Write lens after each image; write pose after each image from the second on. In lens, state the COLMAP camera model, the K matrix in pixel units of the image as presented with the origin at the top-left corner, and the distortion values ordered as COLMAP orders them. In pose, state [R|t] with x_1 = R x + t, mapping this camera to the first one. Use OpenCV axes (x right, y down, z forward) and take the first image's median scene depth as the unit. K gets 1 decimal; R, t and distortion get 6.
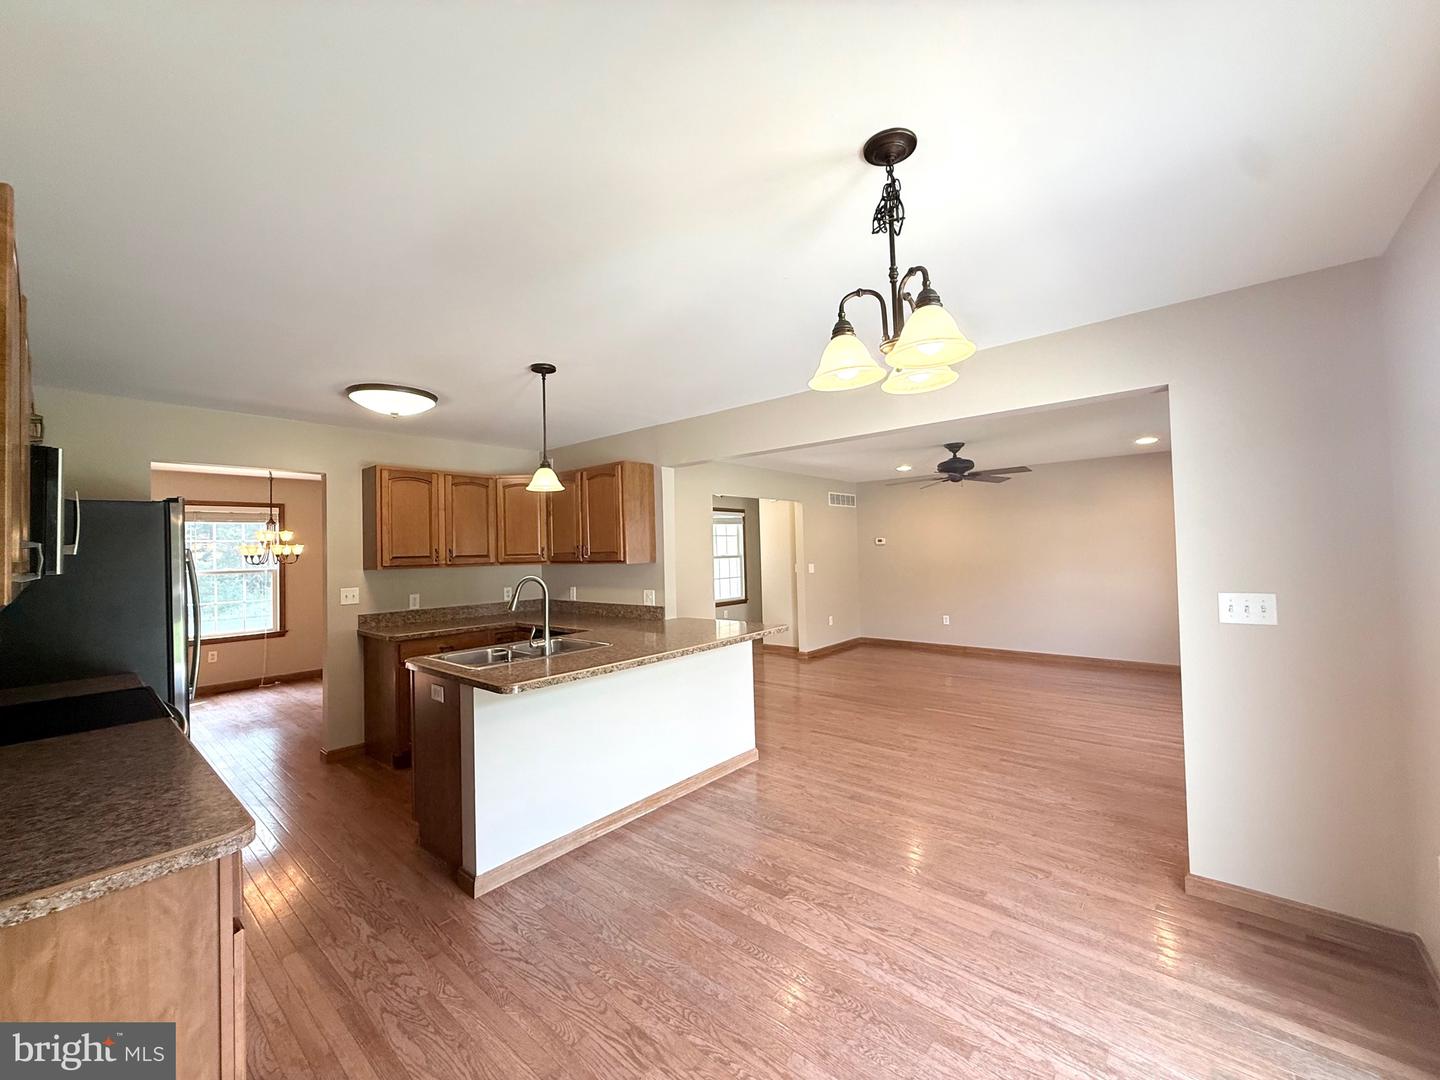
lens RADIAL K [[574.8, 0, 718.8], [0, 574.8, 539.5], [0, 0, 1]] dist [0.001919, -0.000072]
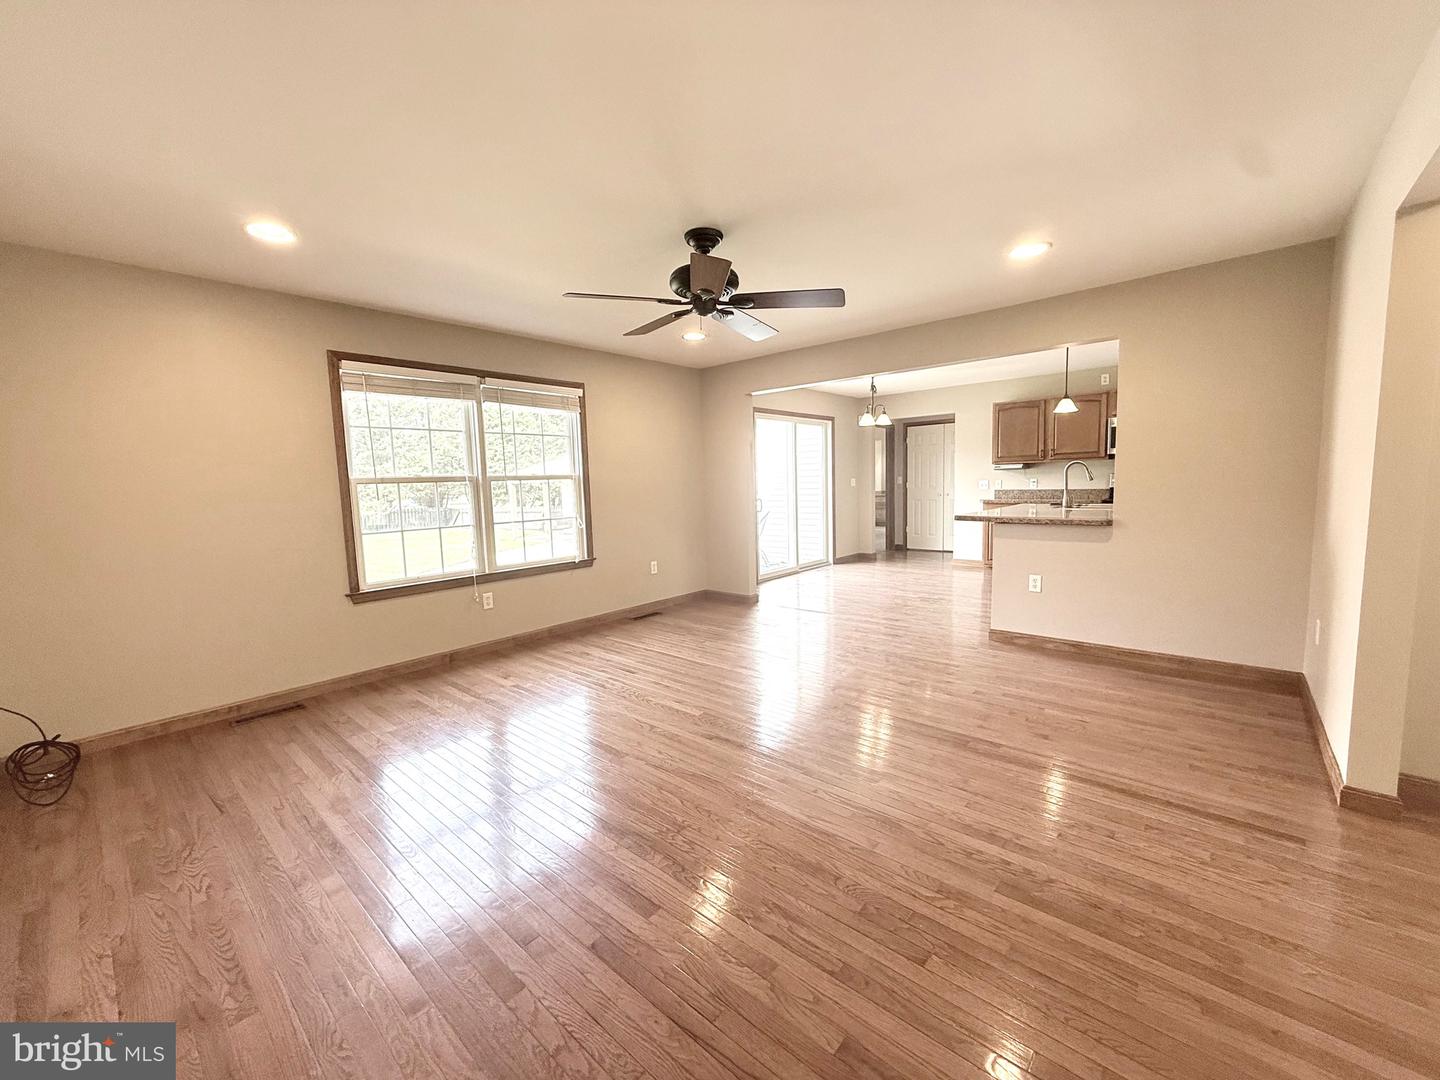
lens RADIAL K [[574.8, 0, 714.1], [0, 574.8, 542.2], [0, 0, 1]] dist [0.001919, -0.000072]
pose [[-0.998385, 0.052007, 0.022841, 0.504045], [0.053810, 0.994746, 0.087087, 0.064653], [-0.018192, 0.088176, -0.995939, 1.887303]]
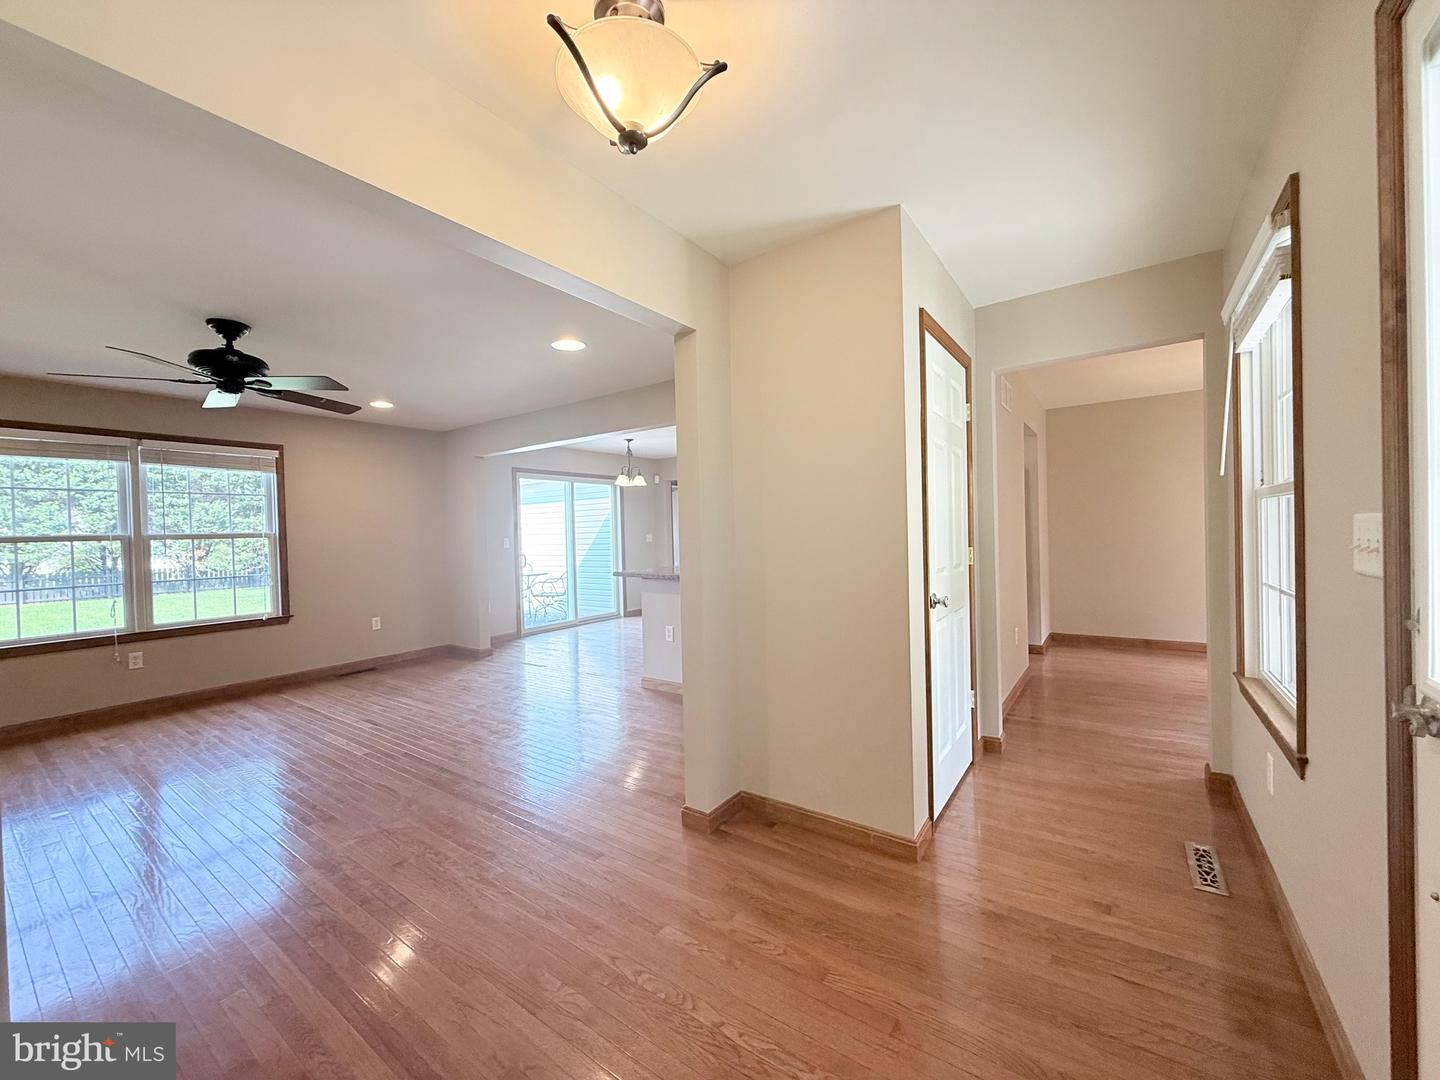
lens RADIAL K [[574.8, 0, 711.7], [0, 574.8, 535.0], [0, 0, 1]] dist [0.001919, -0.000072]
pose [[-0.995113, 0.053715, -0.082852, 0.009037], [0.054892, 0.998420, -0.011995, 0.083292], [0.082077, -0.016485, -0.996490, 1.977157]]
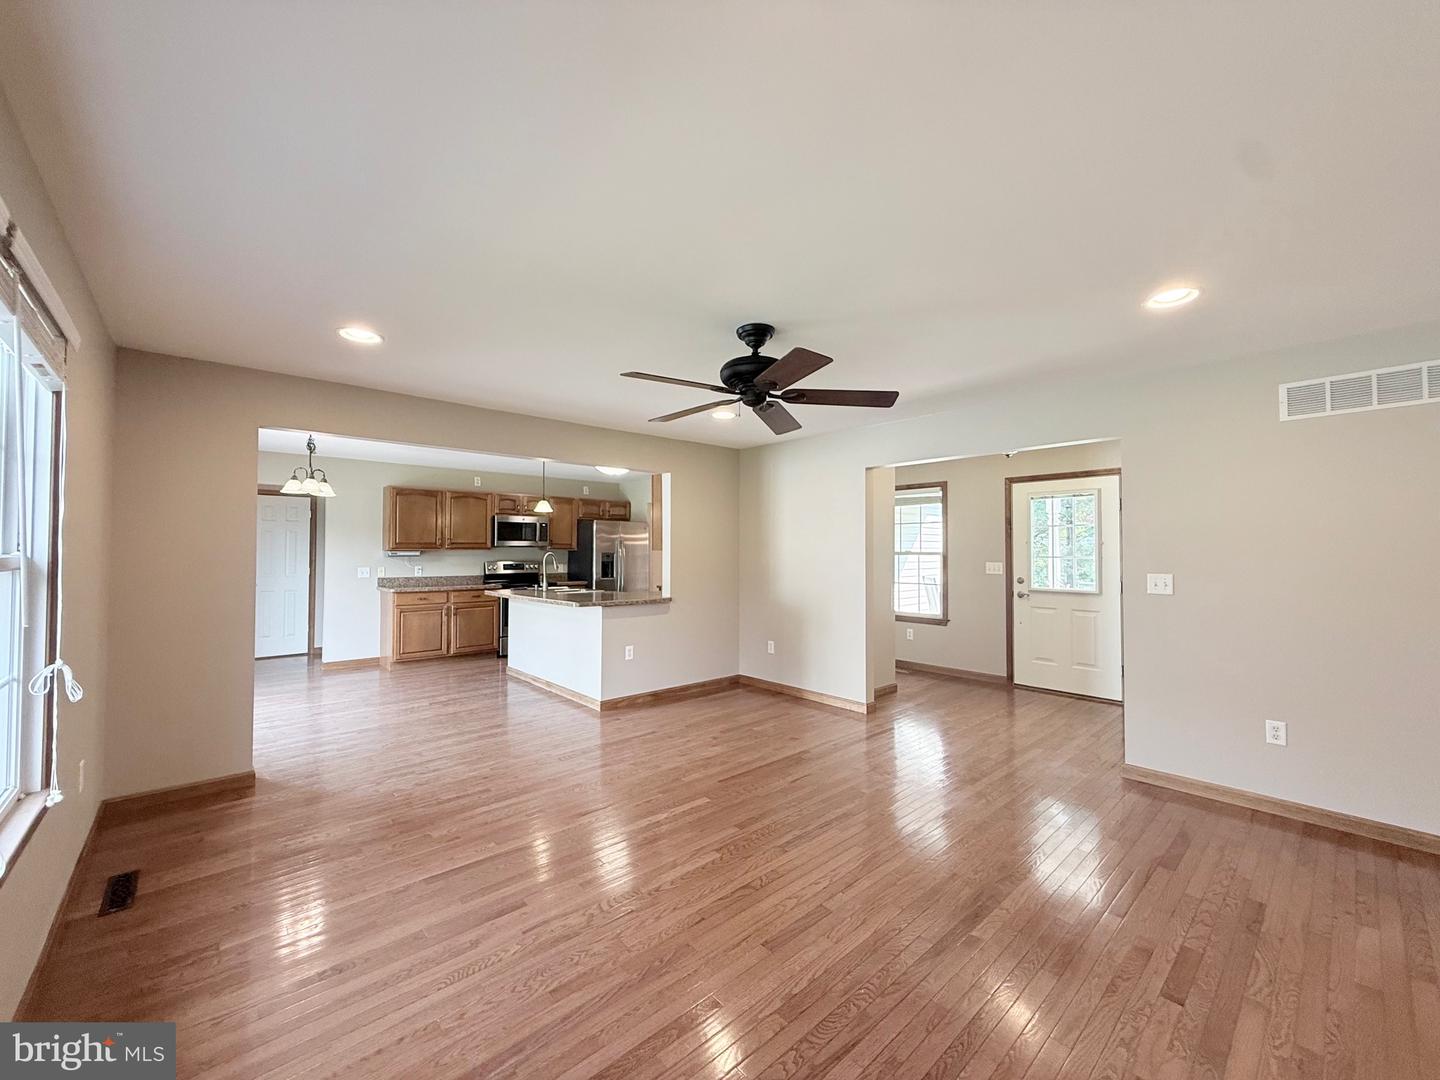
lens RADIAL K [[574.8, 0, 717.3], [0, 574.8, 538.9], [0, 0, 1]] dist [0.001919, -0.000072]
pose [[-0.131706, 0.005461, -0.991274, 1.135472], [0.020474, 0.999787, 0.002787, 0.011875], [0.991077, -0.019928, -0.131790, 1.279745]]
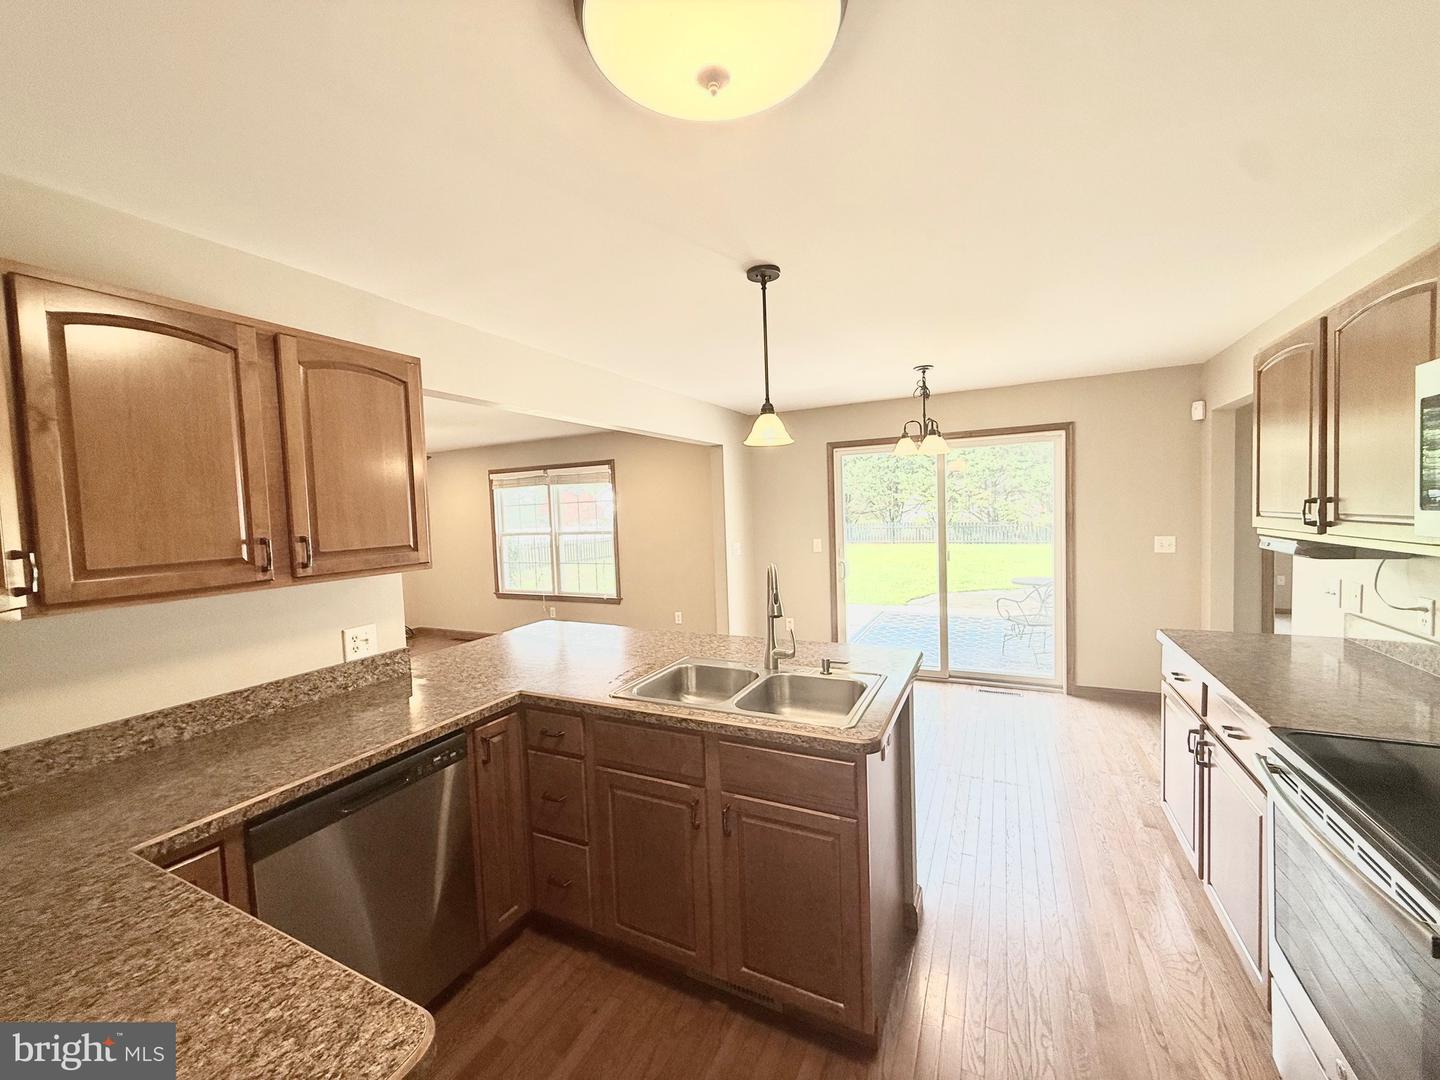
lens RADIAL K [[574.8, 0, 719.1], [0, 574.8, 533.0], [0, 0, 1]] dist [0.001919, -0.000072]
pose [[-0.242070, -0.006309, 0.970238, -0.678640], [0.023610, 0.999644, 0.012391, 0.010253], [-0.969972, 0.025907, -0.241835, 0.839463]]
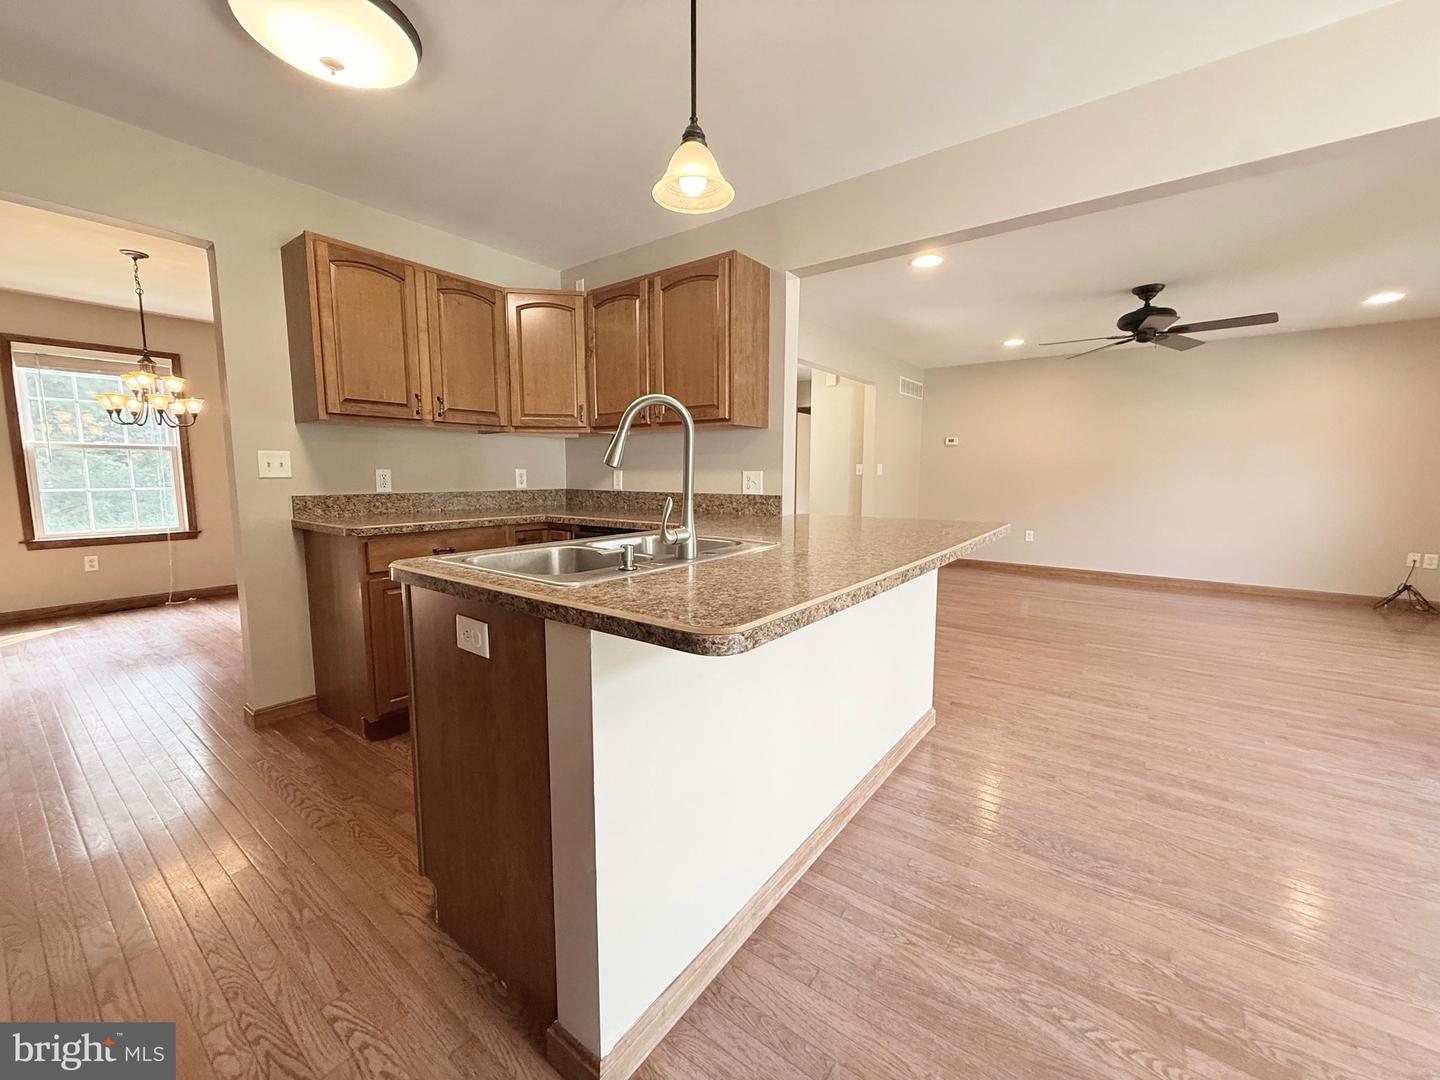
lens RADIAL K [[574.8, 0, 720.1], [0, 574.8, 539.4], [0, 0, 1]] dist [0.001919, -0.000072]
pose [[0.997540, 0.019219, 0.067415, -0.205916], [-0.028189, 0.990480, 0.134739, 0.079366], [-0.064184, -0.136308, 0.988585, 0.348210]]
